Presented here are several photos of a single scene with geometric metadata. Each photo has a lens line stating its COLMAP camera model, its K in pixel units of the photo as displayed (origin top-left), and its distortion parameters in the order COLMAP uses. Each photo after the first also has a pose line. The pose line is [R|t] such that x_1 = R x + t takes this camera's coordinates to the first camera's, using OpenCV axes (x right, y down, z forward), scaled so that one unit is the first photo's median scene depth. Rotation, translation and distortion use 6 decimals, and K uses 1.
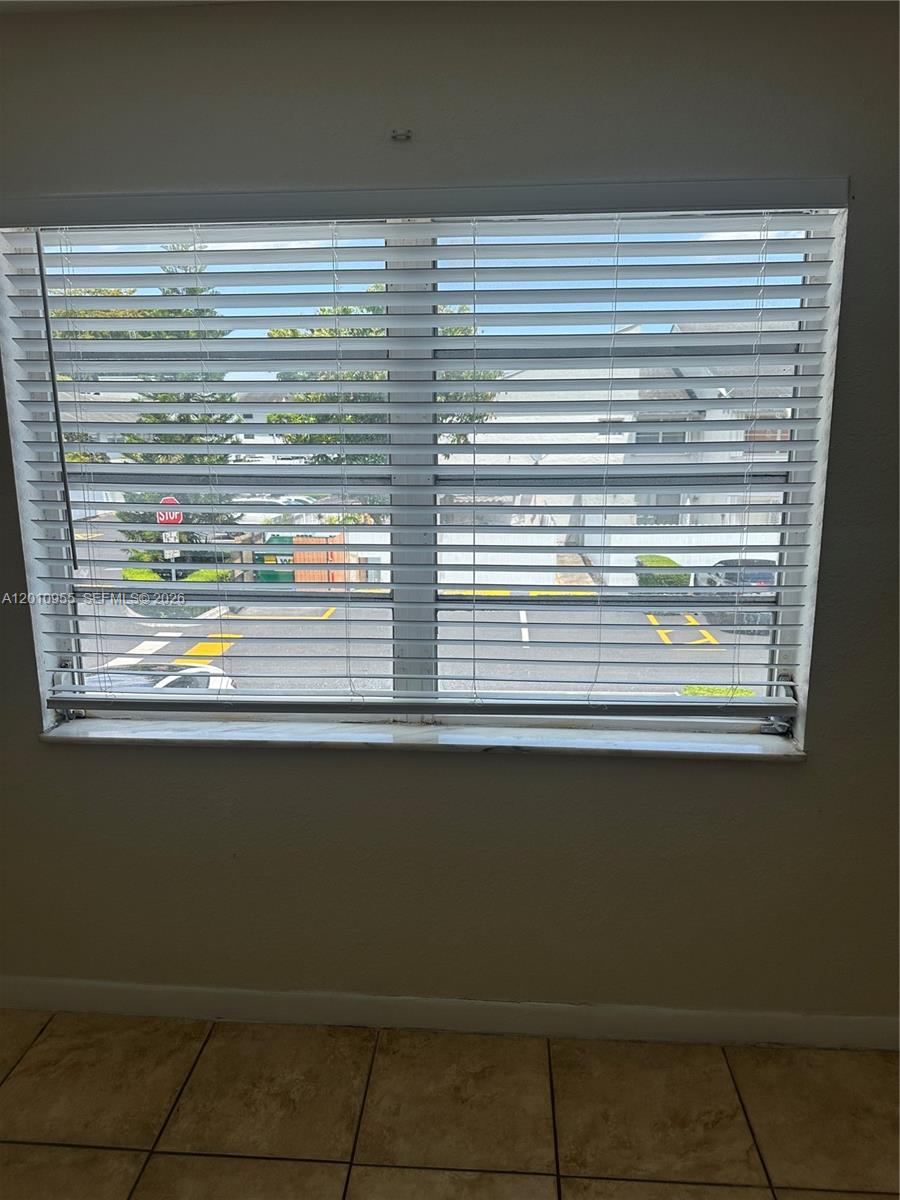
lens RADIAL K [[860.0, 0, 450.0], [0, 860.0, 600.0], [0, 0, 1]] dist [0.026176, -0.044893]
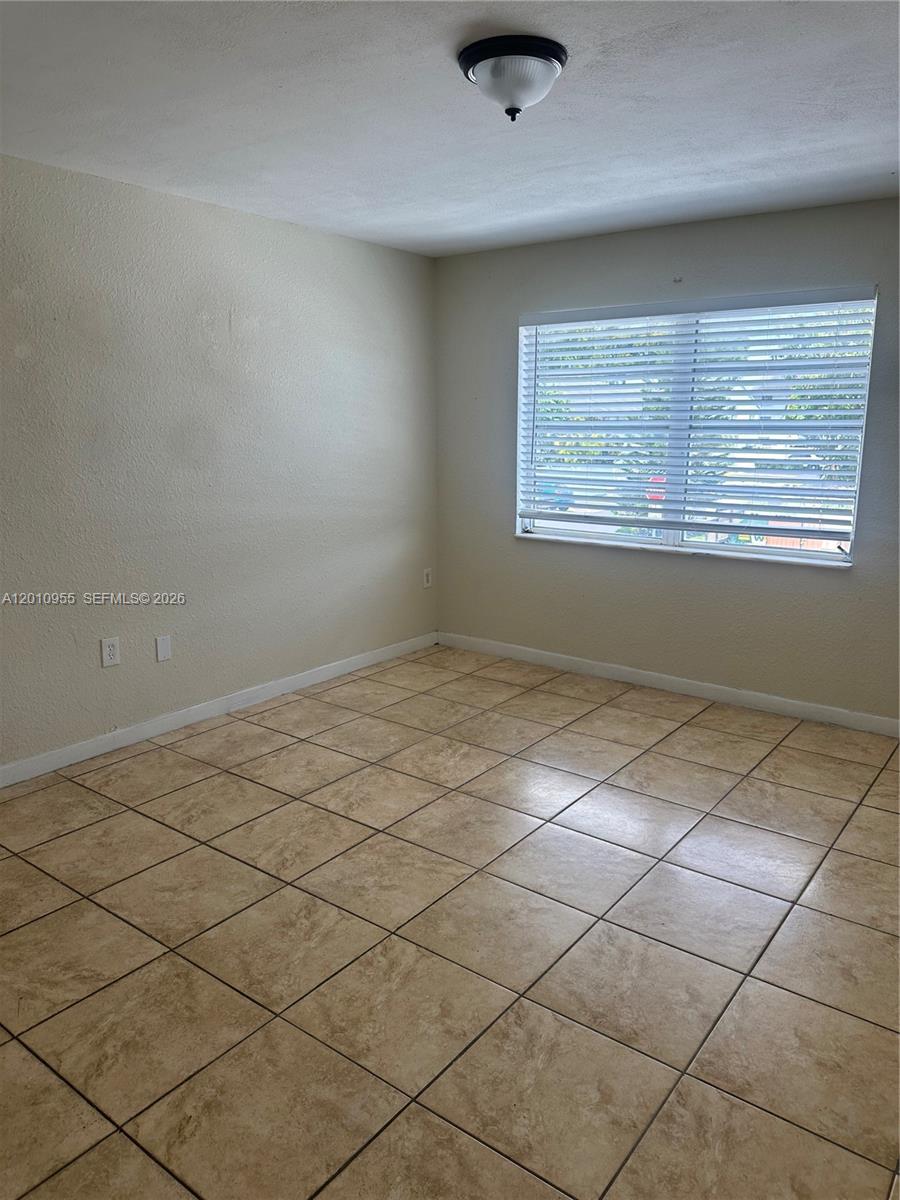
lens RADIAL K [[852.4, 0, 450.0], [0, 852.4, 600.0], [0, 0, 1]] dist [0.102138, -0.209752]
pose [[0.838387, 0.119892, -0.531727, 0.700965], [-0.123196, 0.991946, 0.029413, 0.309467], [0.530971, 0.040847, 0.846405, -1.172059]]
